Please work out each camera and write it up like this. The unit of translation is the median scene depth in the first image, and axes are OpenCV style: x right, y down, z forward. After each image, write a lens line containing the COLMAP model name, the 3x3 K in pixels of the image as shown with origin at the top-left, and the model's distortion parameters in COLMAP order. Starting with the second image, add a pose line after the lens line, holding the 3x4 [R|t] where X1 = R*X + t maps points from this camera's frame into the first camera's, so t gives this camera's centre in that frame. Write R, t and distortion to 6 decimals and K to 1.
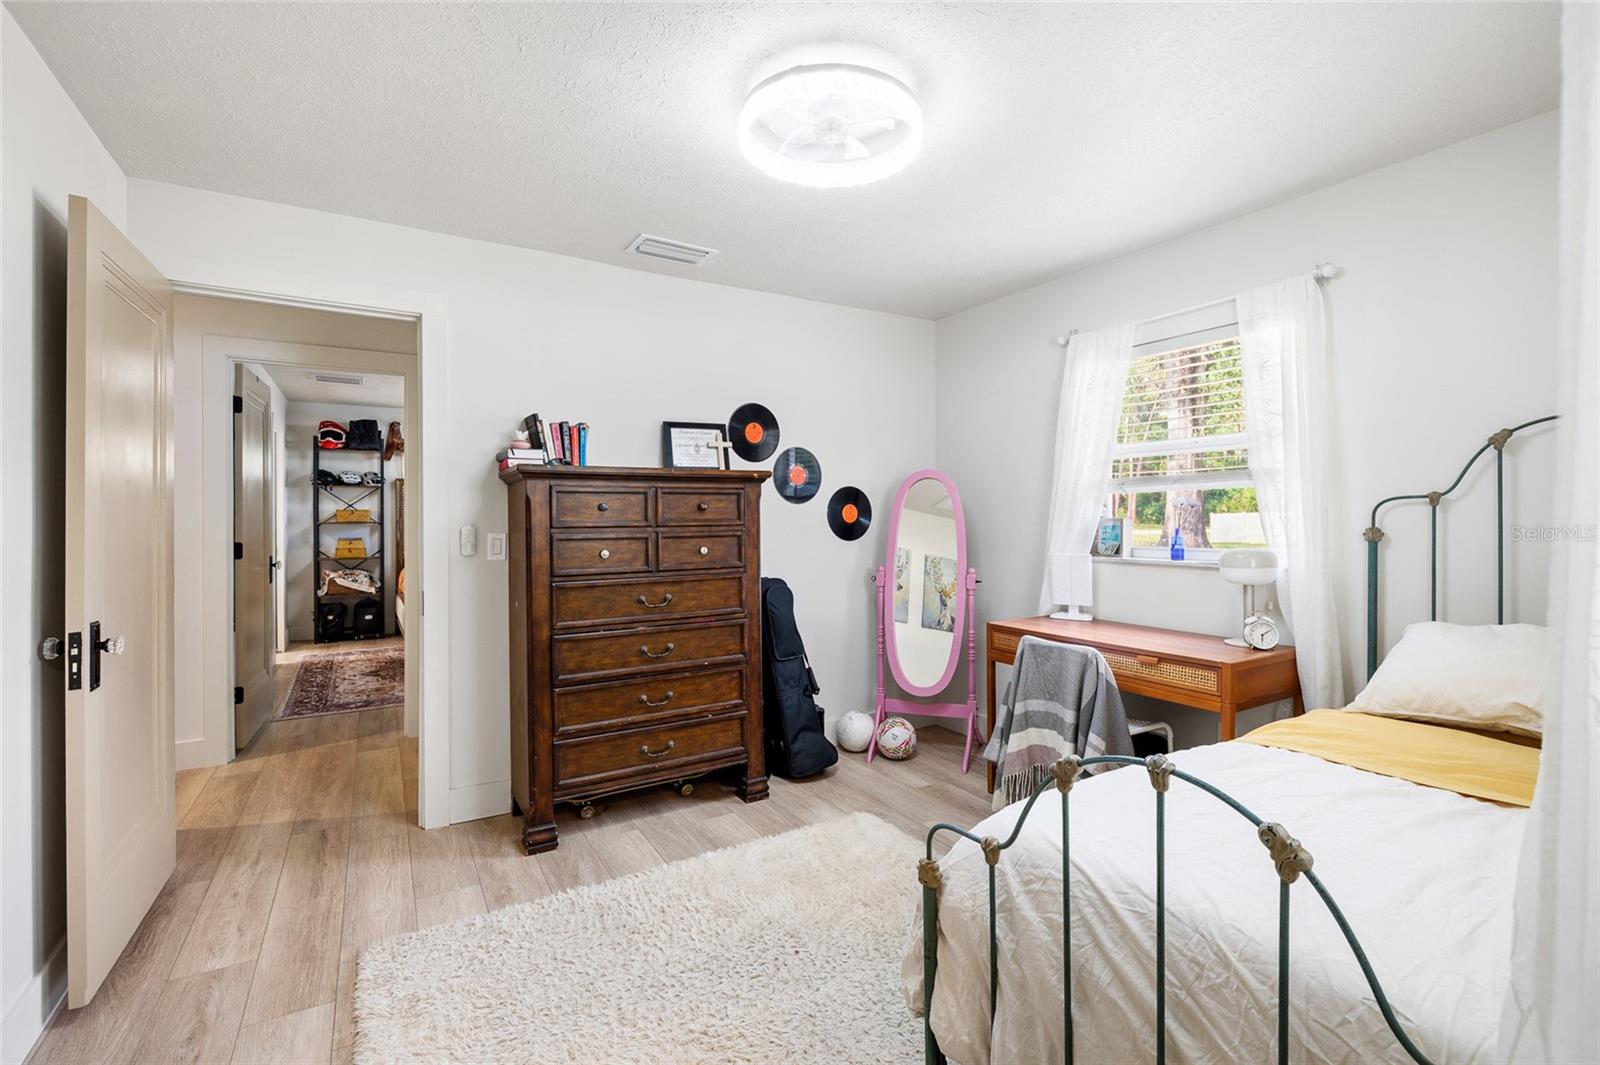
lens RADIAL K [[722.6, 0, 802.2], [0, 722.6, 529.2], [0, 0, 1]] dist [0.003103, -0.000517]
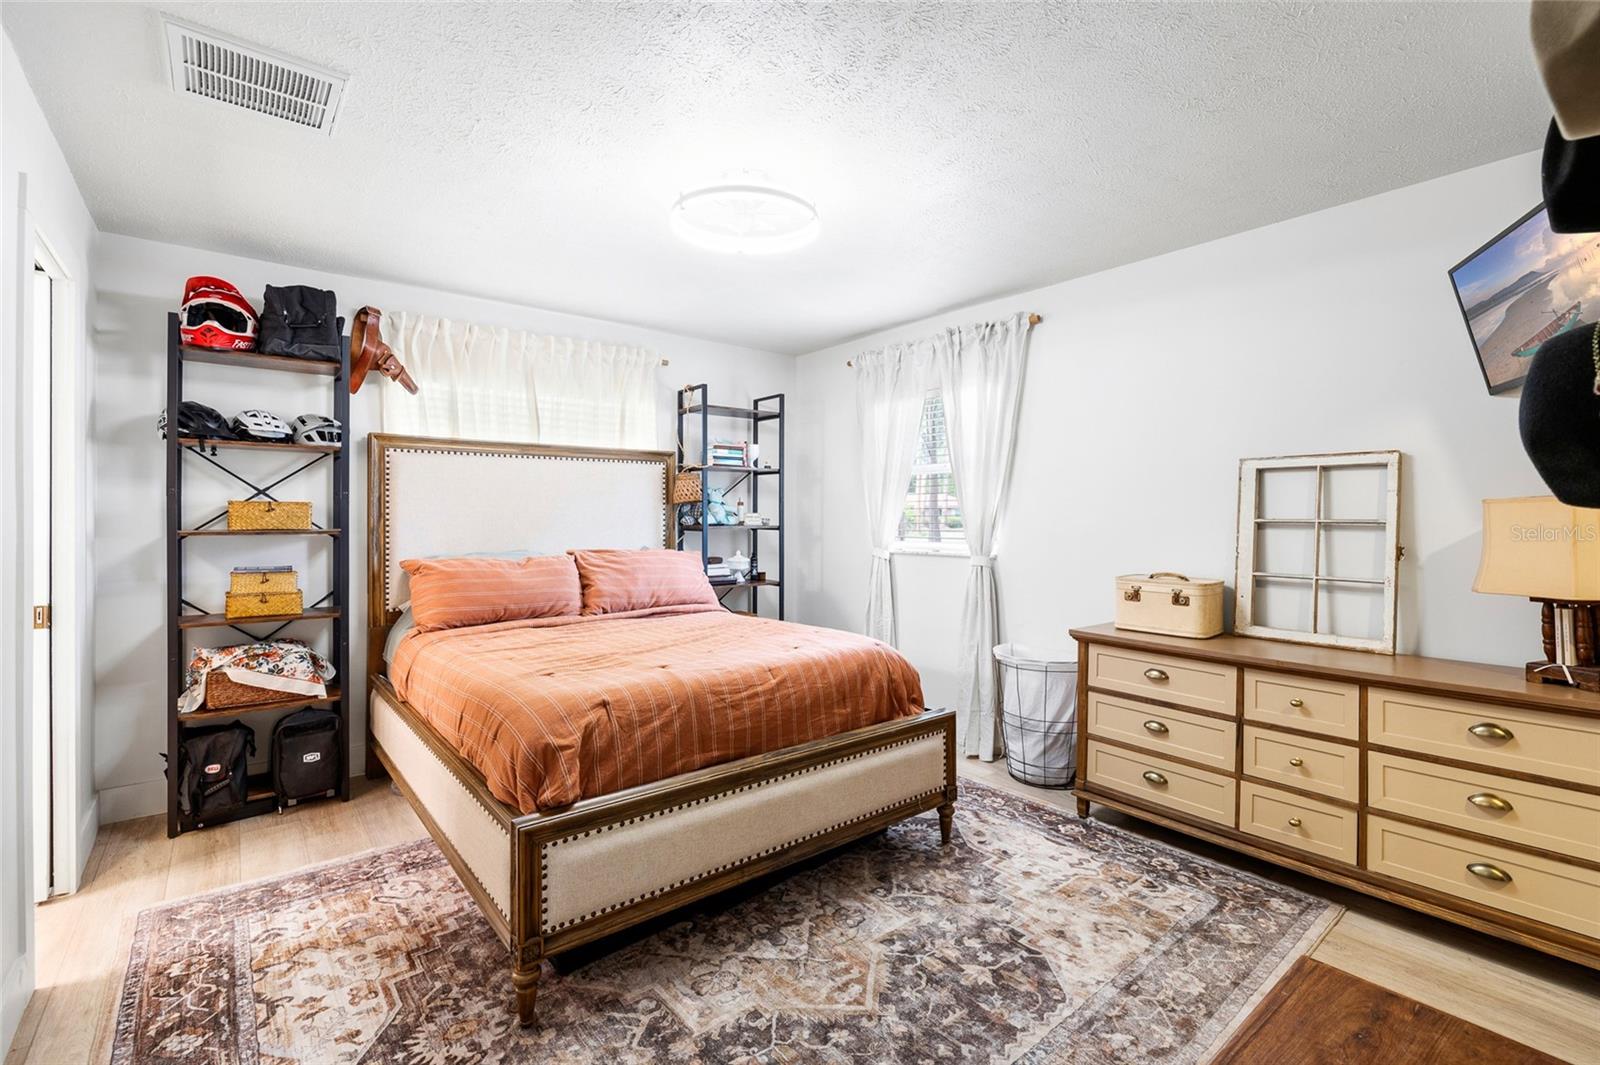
lens RADIAL K [[722.6, 0, 803.7], [0, 722.6, 522.0], [0, 0, 1]] dist [0.003103, -0.000517]
pose [[0.990209, 0.004436, 0.139522, -0.373017], [-0.004351, 0.999990, -0.000909, -0.015776], [-0.139525, 0.000293, 0.990219, 0.539824]]
